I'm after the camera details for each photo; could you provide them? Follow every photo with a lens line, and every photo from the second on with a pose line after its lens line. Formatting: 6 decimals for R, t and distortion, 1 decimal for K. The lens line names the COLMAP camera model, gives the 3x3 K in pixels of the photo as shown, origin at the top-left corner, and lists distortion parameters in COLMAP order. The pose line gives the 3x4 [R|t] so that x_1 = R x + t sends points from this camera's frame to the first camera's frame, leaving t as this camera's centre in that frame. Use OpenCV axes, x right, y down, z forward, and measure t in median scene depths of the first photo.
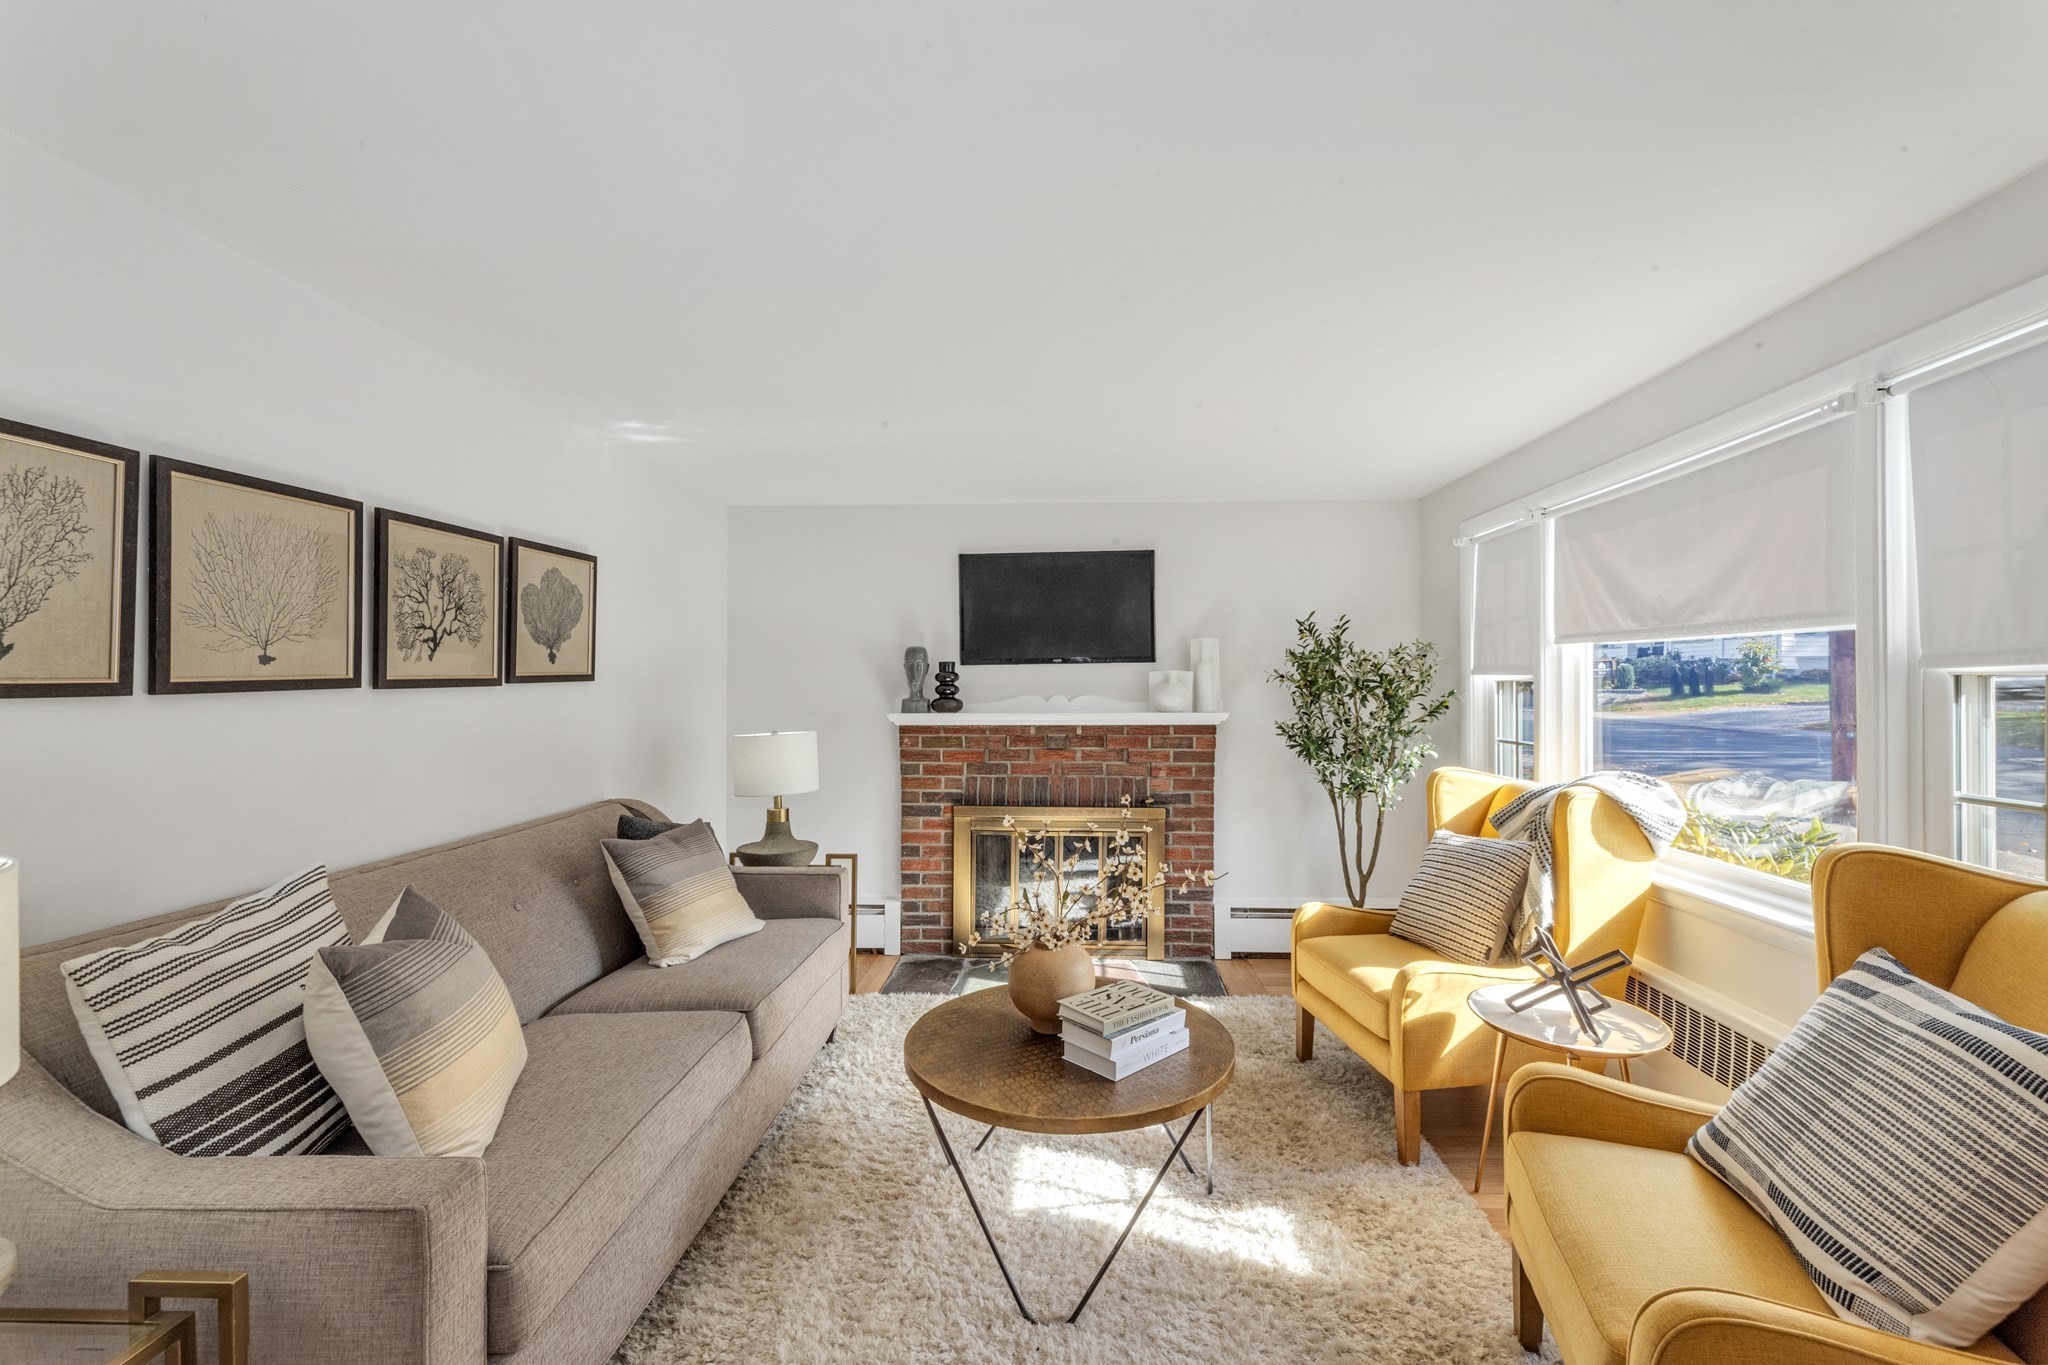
lens RADIAL K [[837.3, 0, 1024.0], [0, 837.3, 682.5], [0, 0, 1]] dist [-0.000620, -0.000224]
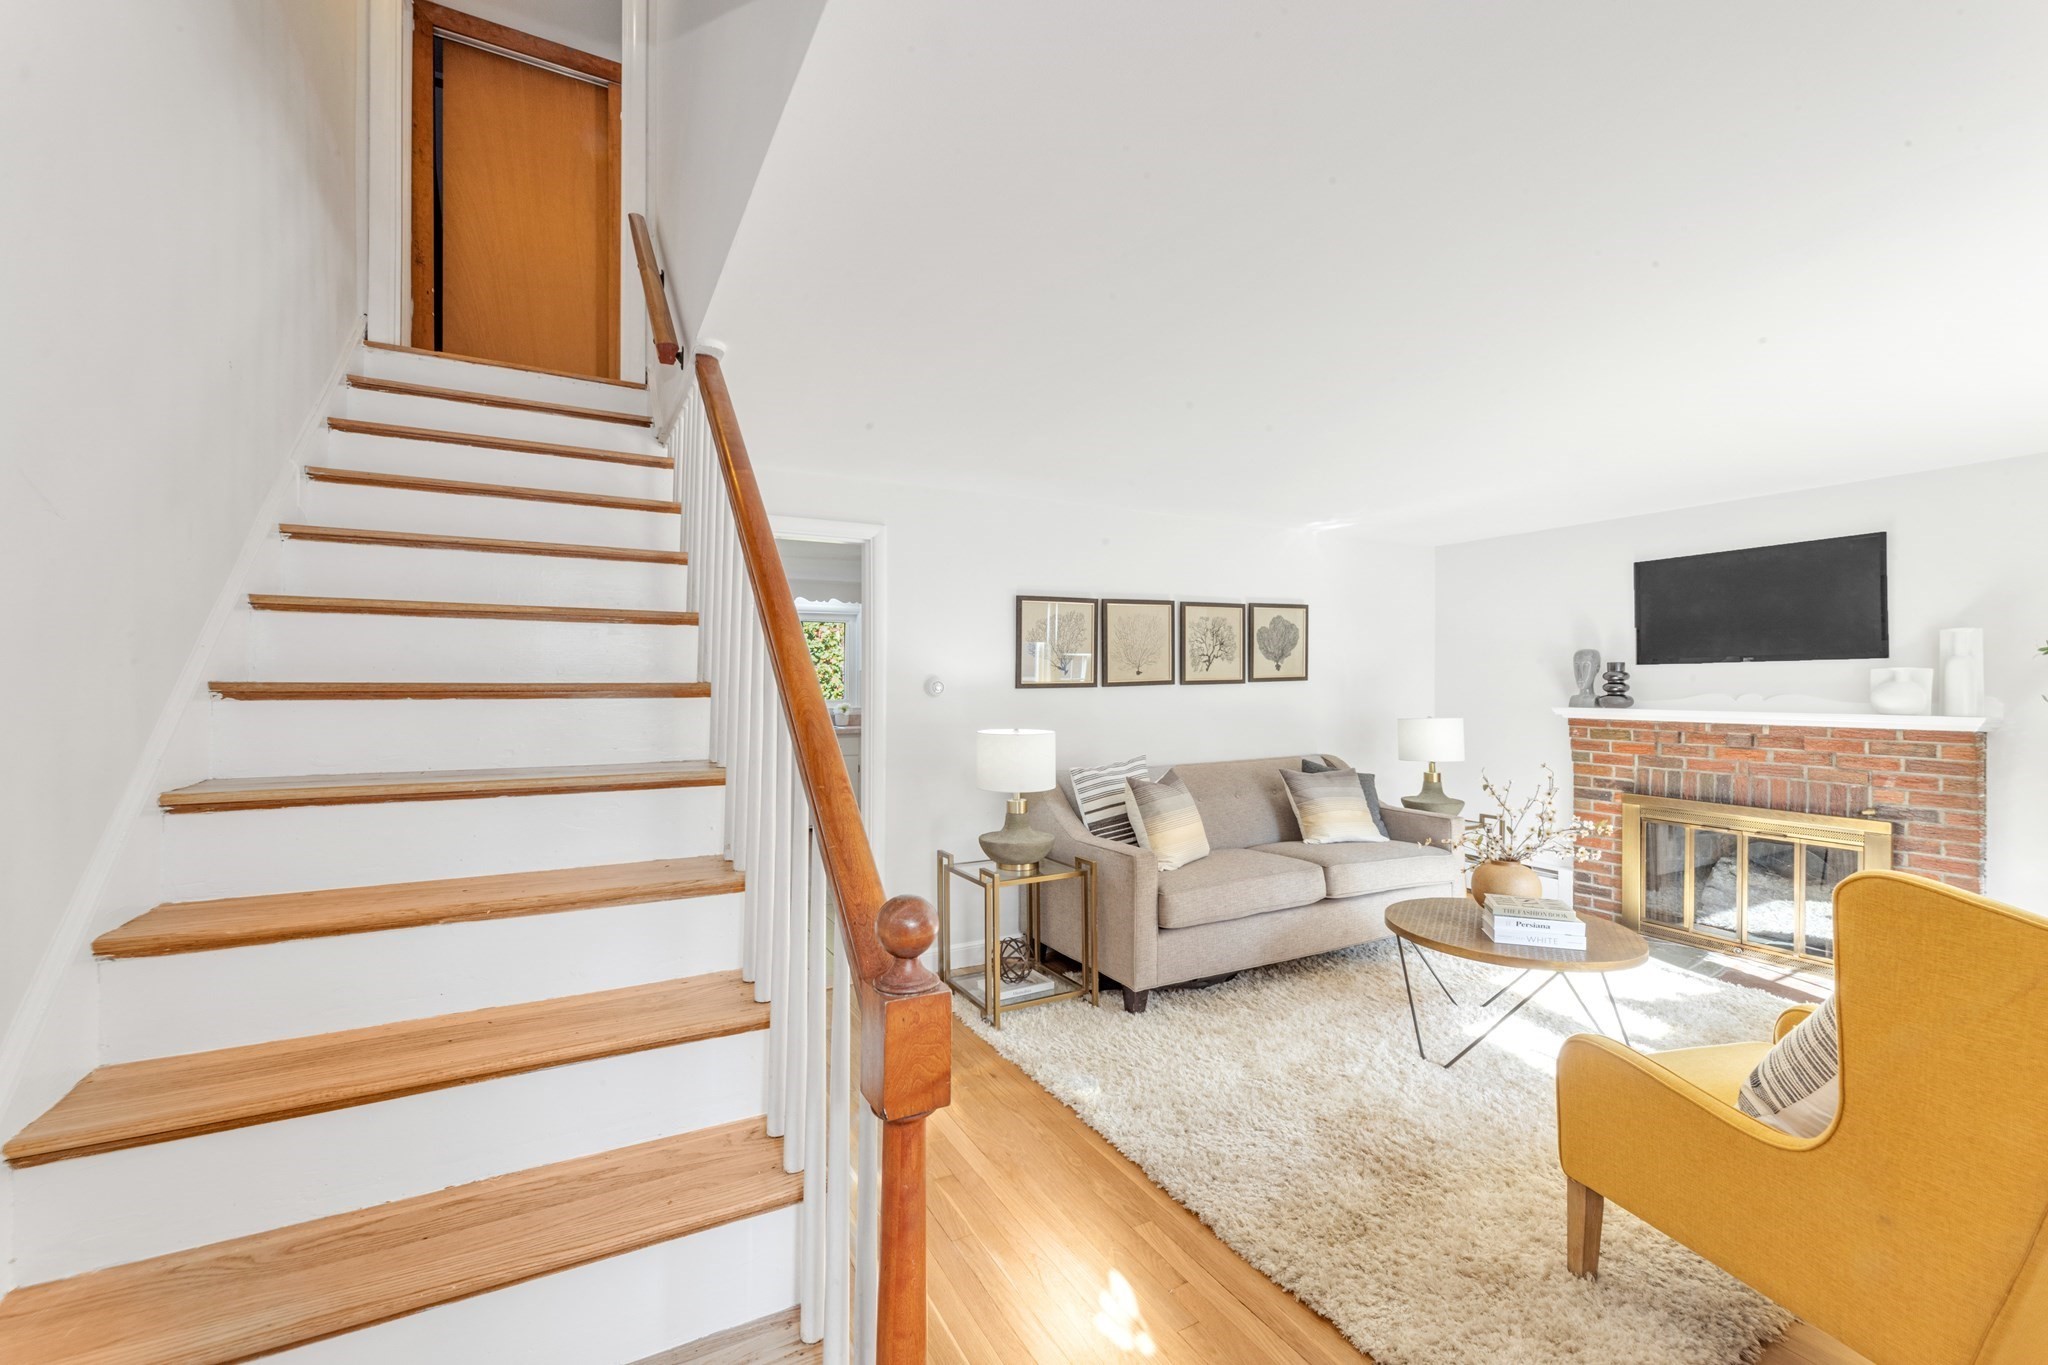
lens RADIAL K [[809.5, 0, 988.0], [0, 809.5, 678.5], [0, 0, 1]] dist [0.000934, 0.000134]
pose [[0.483000, -0.002479, -0.875617, 0.466279], [0.002641, 0.999996, -0.001375, -0.004198], [0.875616, -0.001648, 0.483004, -0.257581]]
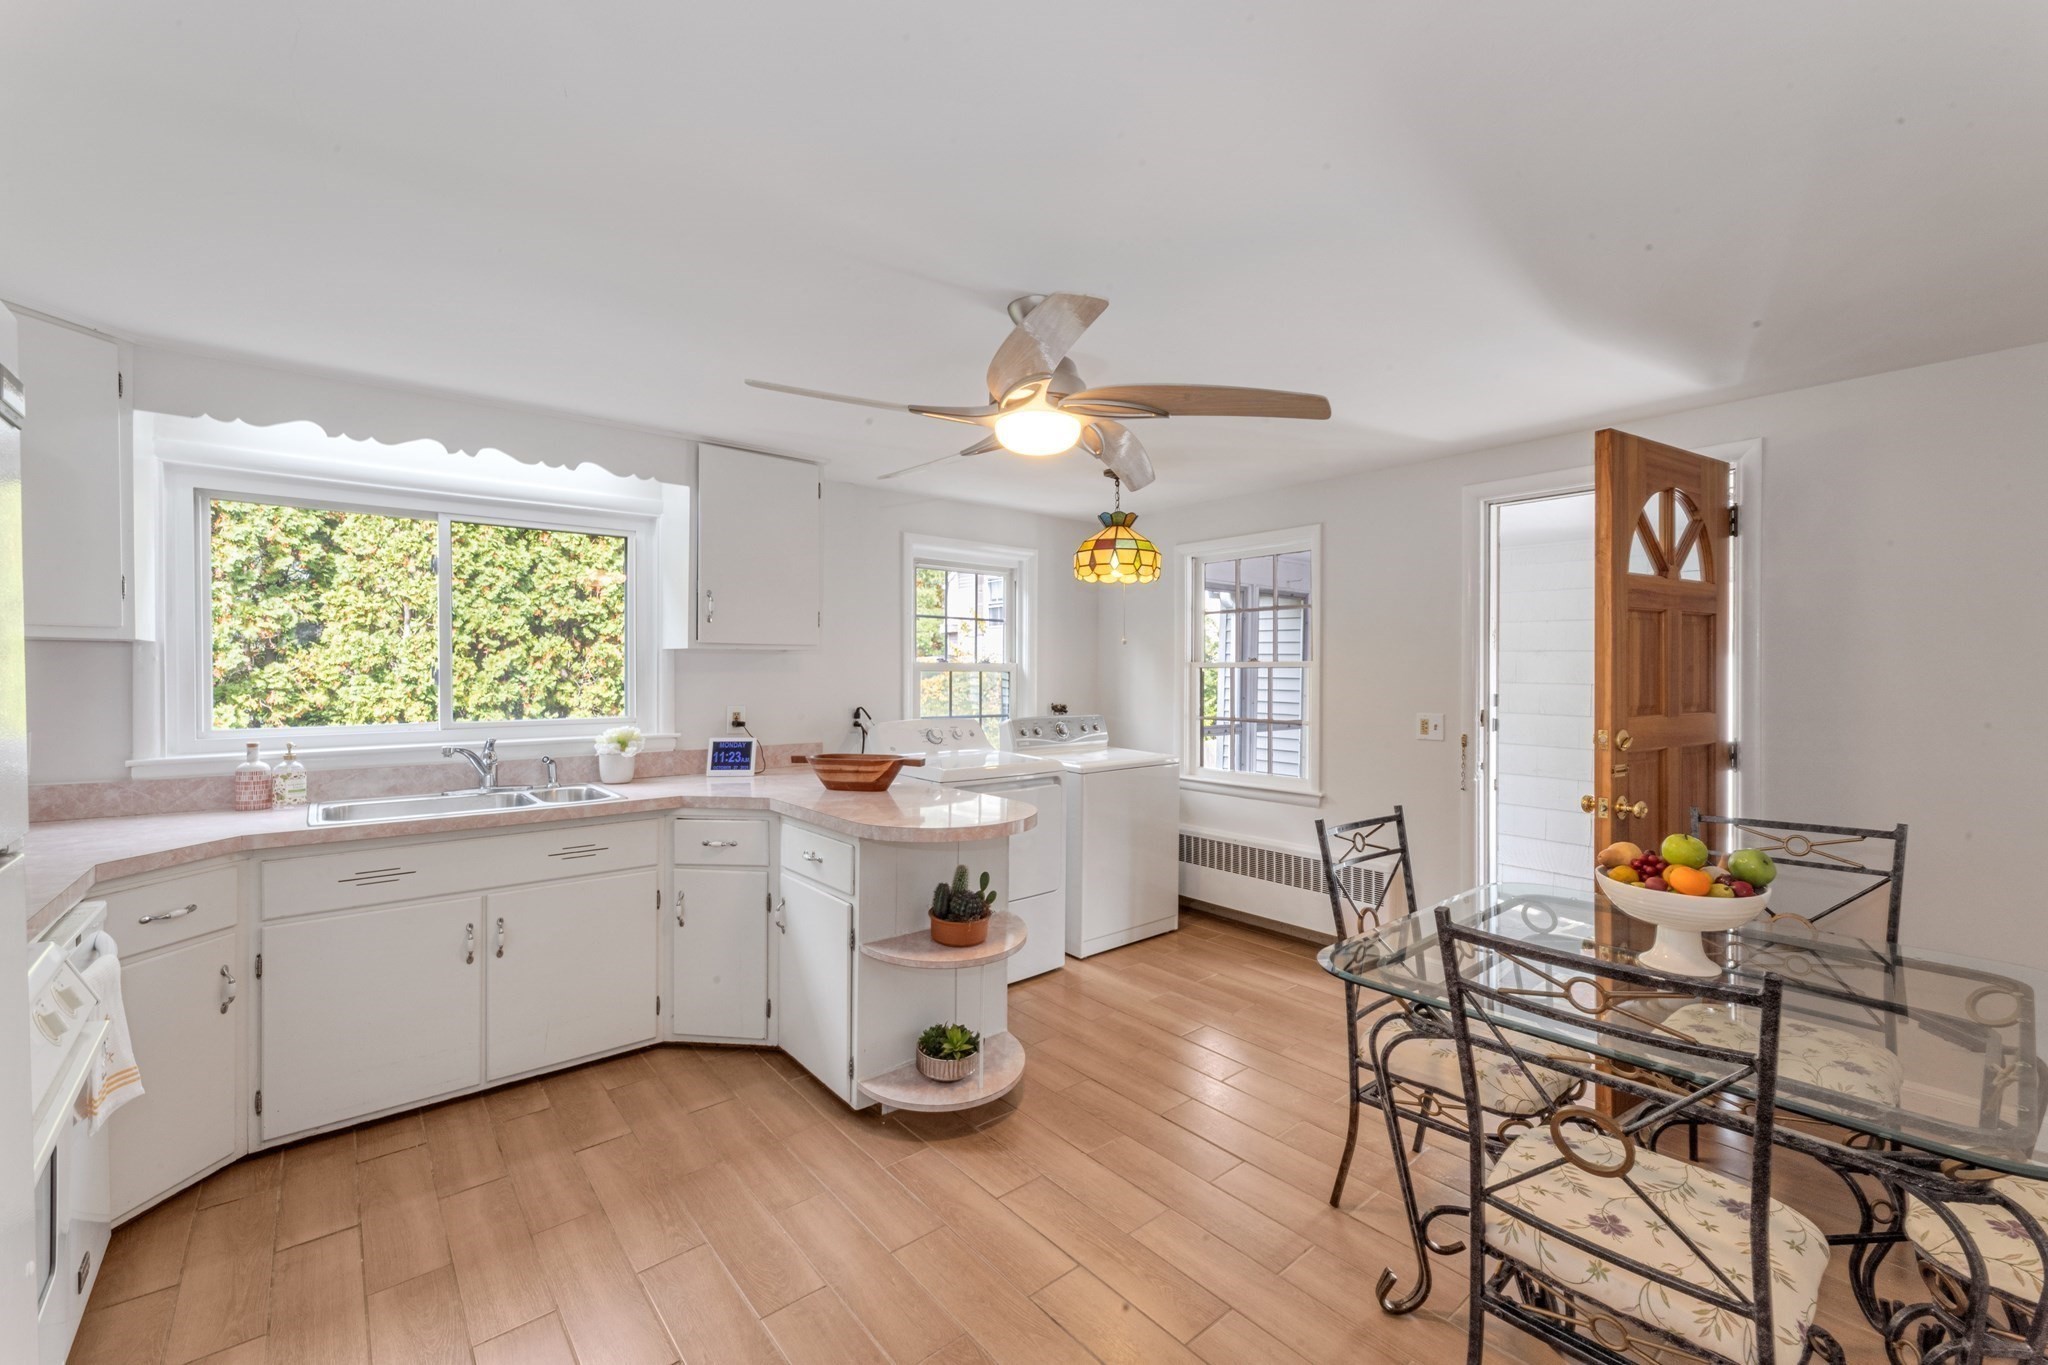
lens RADIAL K [[837.3, 0, 1024.0], [0, 837.3, 682.5], [0, 0, 1]] dist [-0.000620, -0.000224]
pose [[0.671287, 0.009720, -0.741134, -0.629286], [-0.000121, 0.999915, 0.013004, -0.004143], [0.741198, -0.008640, 0.671231, 0.156812]]
